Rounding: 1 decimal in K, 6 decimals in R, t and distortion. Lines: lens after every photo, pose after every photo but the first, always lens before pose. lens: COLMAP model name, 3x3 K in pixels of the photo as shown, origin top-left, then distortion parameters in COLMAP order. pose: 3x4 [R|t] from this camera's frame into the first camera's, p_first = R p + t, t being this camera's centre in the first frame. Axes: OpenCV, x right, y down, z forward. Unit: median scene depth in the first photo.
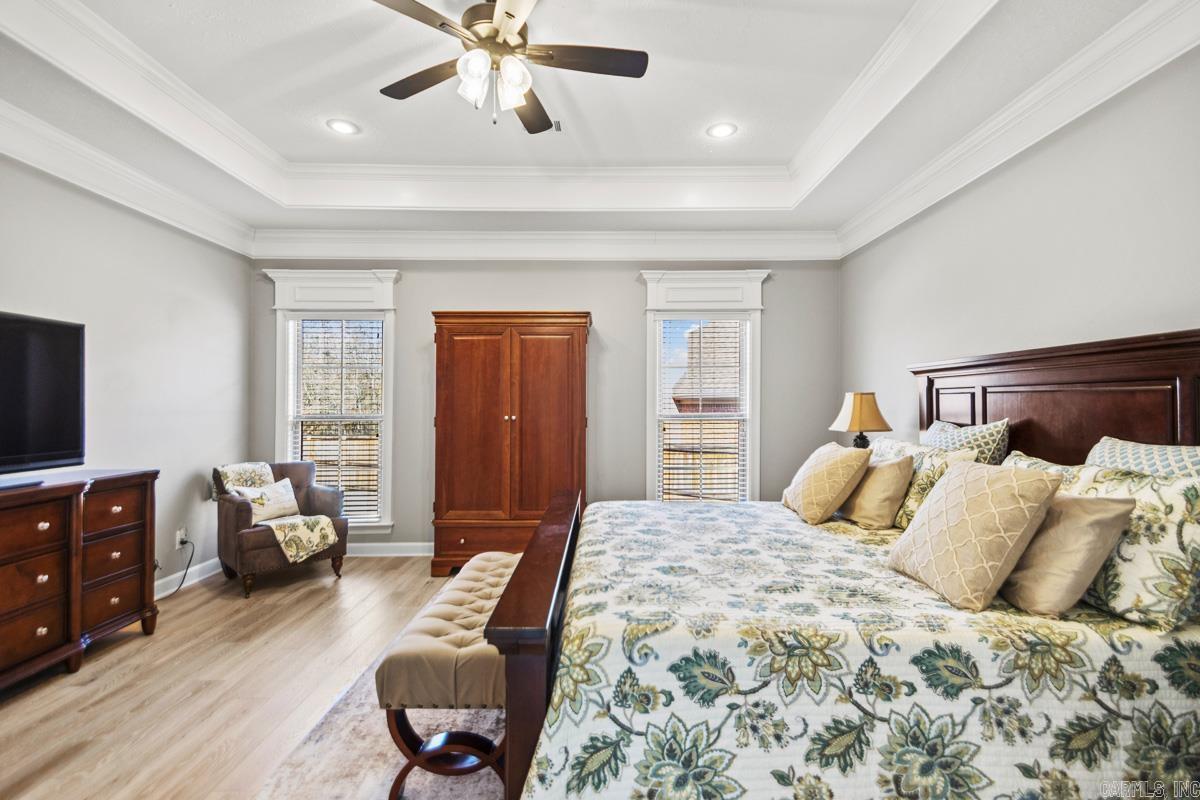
lens RADIAL K [[552.0, 0, 604.0], [0, 552.0, 393.3], [0, 0, 1]] dist [0.011856, -0.001546]
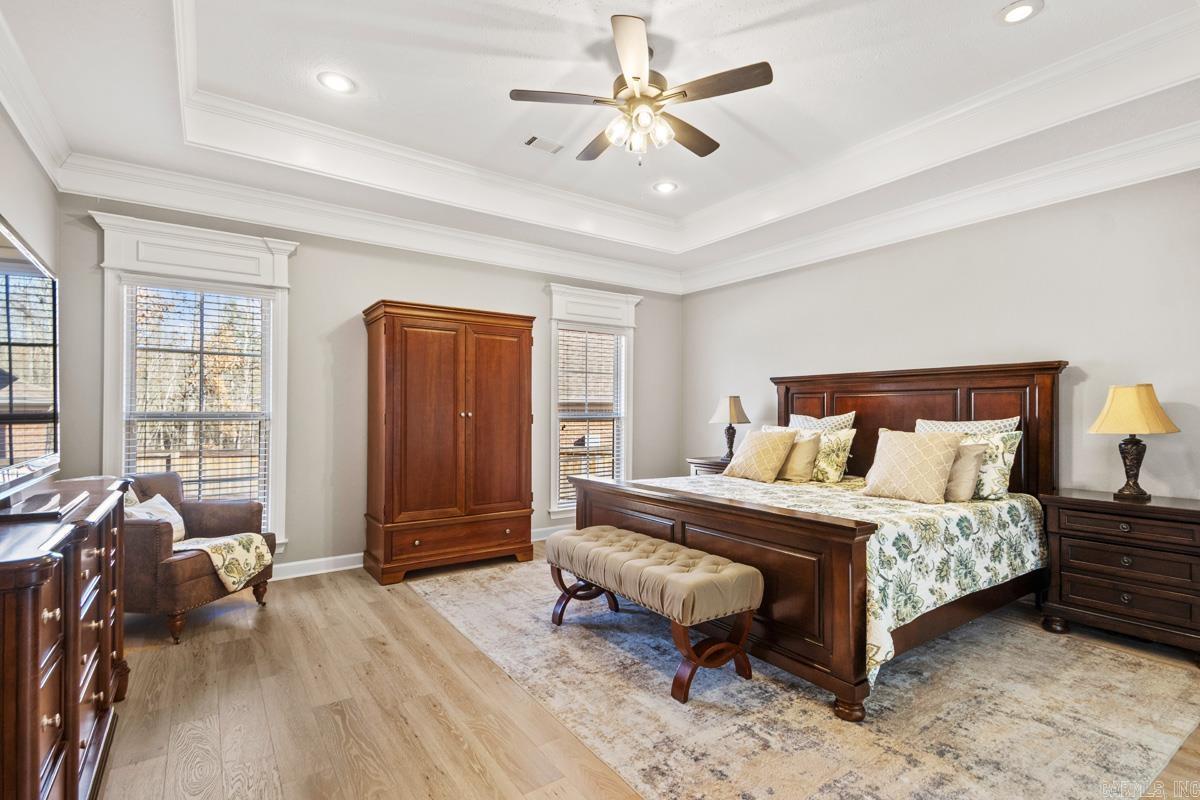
lens RADIAL K [[556.9, 0, 604.3], [0, 556.9, 404.9], [0, 0, 1]] dist [0.017258, -0.000283]
pose [[0.826708, 0.010956, 0.562525, -0.539526], [-0.015042, 0.999883, 0.002632, 0.020613], [-0.562431, -0.010637, 0.826776, 0.015696]]
